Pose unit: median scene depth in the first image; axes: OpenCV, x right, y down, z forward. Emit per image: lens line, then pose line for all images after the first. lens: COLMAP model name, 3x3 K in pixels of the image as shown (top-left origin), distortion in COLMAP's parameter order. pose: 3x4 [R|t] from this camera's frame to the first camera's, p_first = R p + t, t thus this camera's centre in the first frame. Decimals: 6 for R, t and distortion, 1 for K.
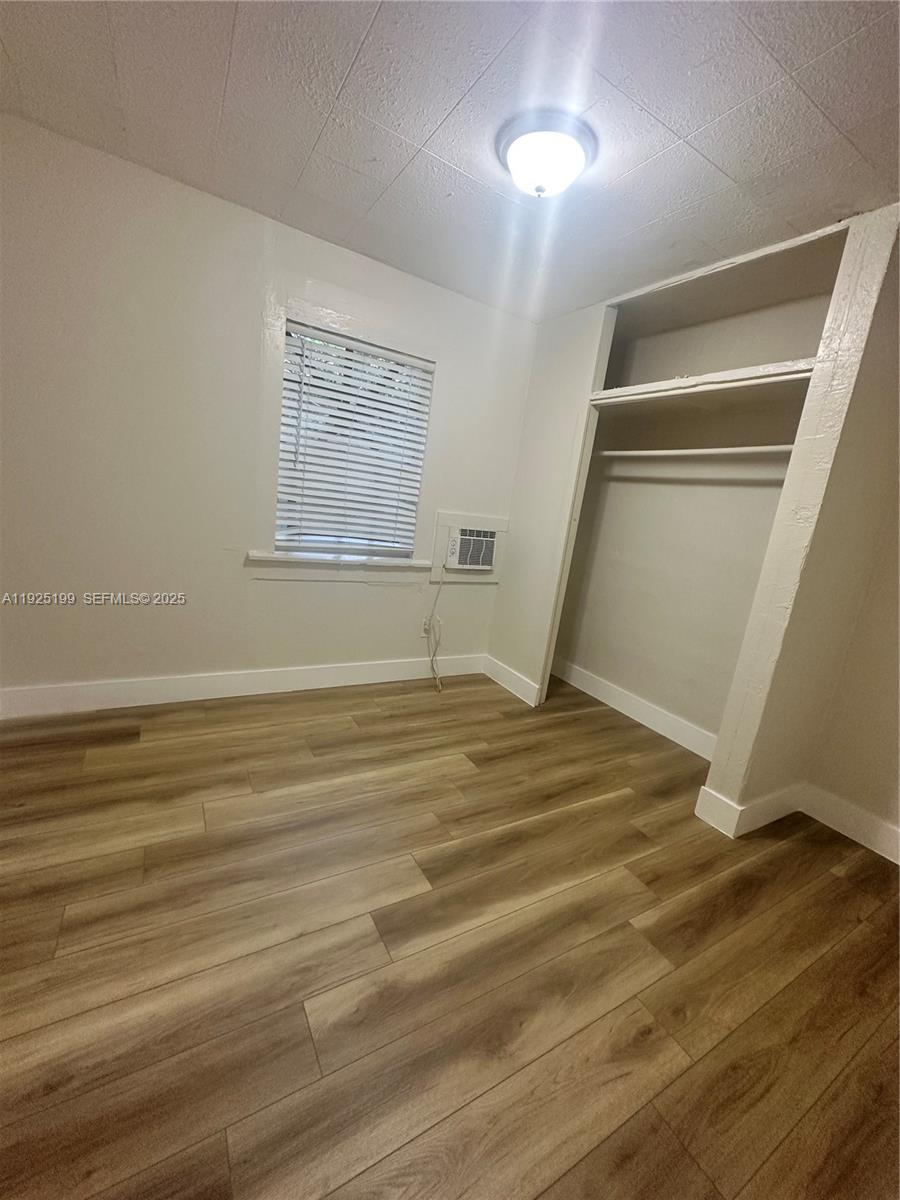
lens RADIAL K [[477.8, 0, 451.4], [0, 477.8, 600.9], [0, 0, 1]] dist [-0.003500, 0.000308]
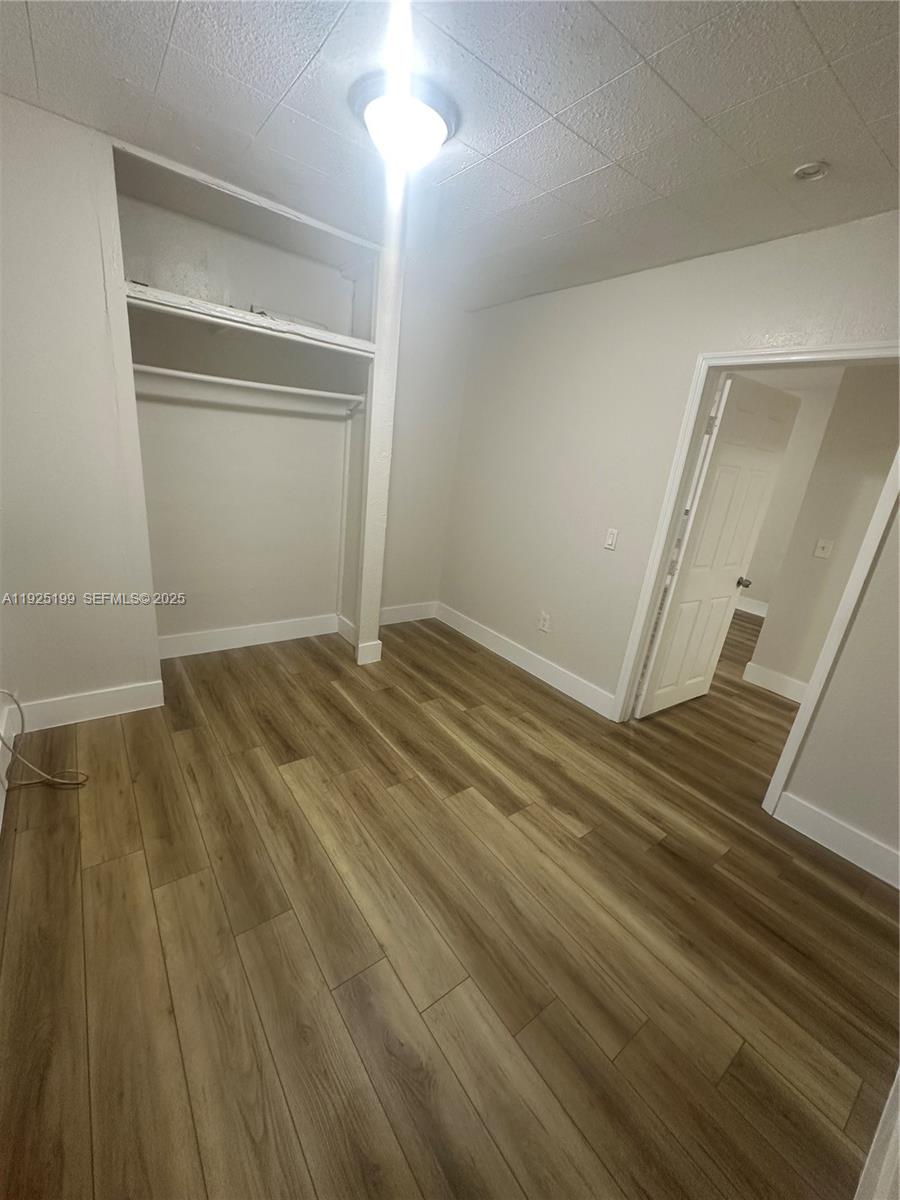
lens RADIAL K [[477.3, 0, 451.2], [0, 477.3, 600.8], [0, 0, 1]] dist [-0.003511, 0.000603]
pose [[-0.102403, -0.439754, 0.892261, -0.746899], [0.089243, 0.889298, 0.448536, -0.365079], [-0.990732, 0.125560, -0.051821, 0.769481]]
